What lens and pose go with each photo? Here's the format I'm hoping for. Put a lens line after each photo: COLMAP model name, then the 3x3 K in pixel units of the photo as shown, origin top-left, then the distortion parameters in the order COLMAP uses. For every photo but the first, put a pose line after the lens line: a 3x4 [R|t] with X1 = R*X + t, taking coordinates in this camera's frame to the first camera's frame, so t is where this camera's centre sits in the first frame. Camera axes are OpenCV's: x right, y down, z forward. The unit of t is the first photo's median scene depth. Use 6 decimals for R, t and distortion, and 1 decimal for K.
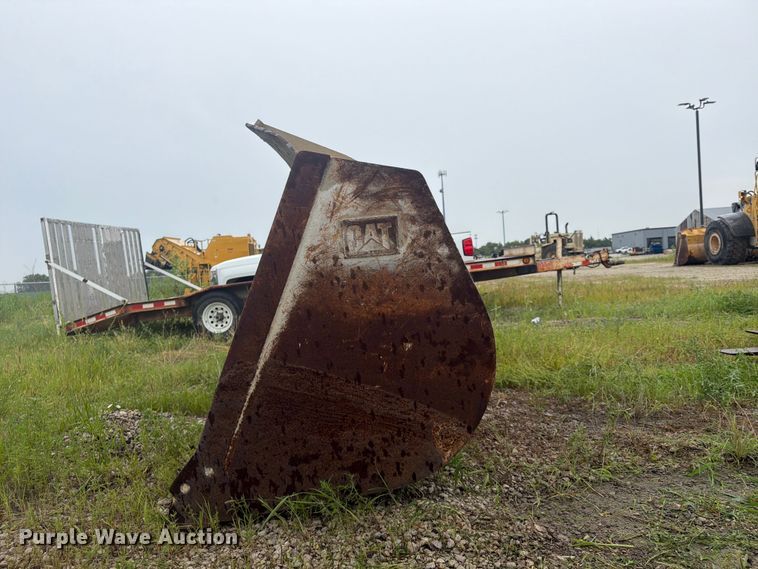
lens RADIAL K [[551.3, 0, 411.2], [0, 551.3, 246.7], [0, 0, 1]] dist [0.022234, -0.030929]
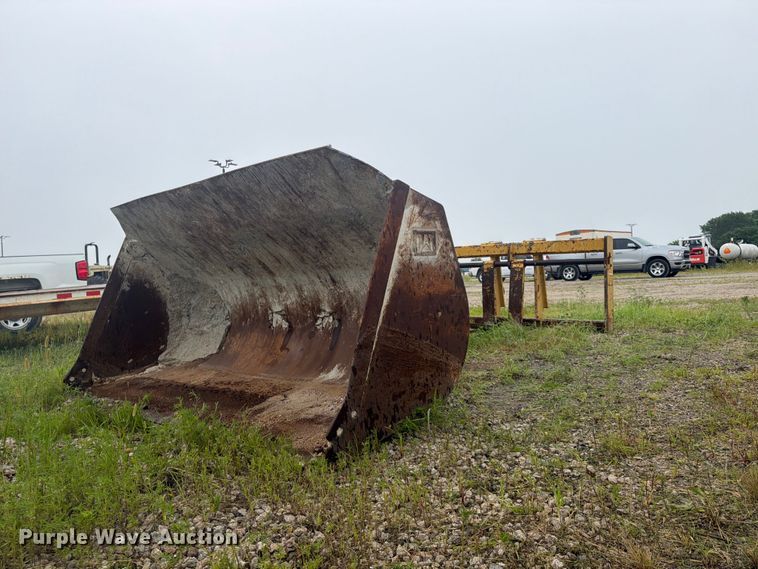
lens RADIAL K [[551.3, 0, 371.4], [0, 551.3, 235.4], [0, 0, 1]] dist [0.022234, -0.030929]
pose [[0.637640, 0.102250, 0.763518, -1.345129], [-0.027362, 0.993532, -0.110203, 0.135538], [-0.769848, 0.049378, 0.636314, 0.137974]]
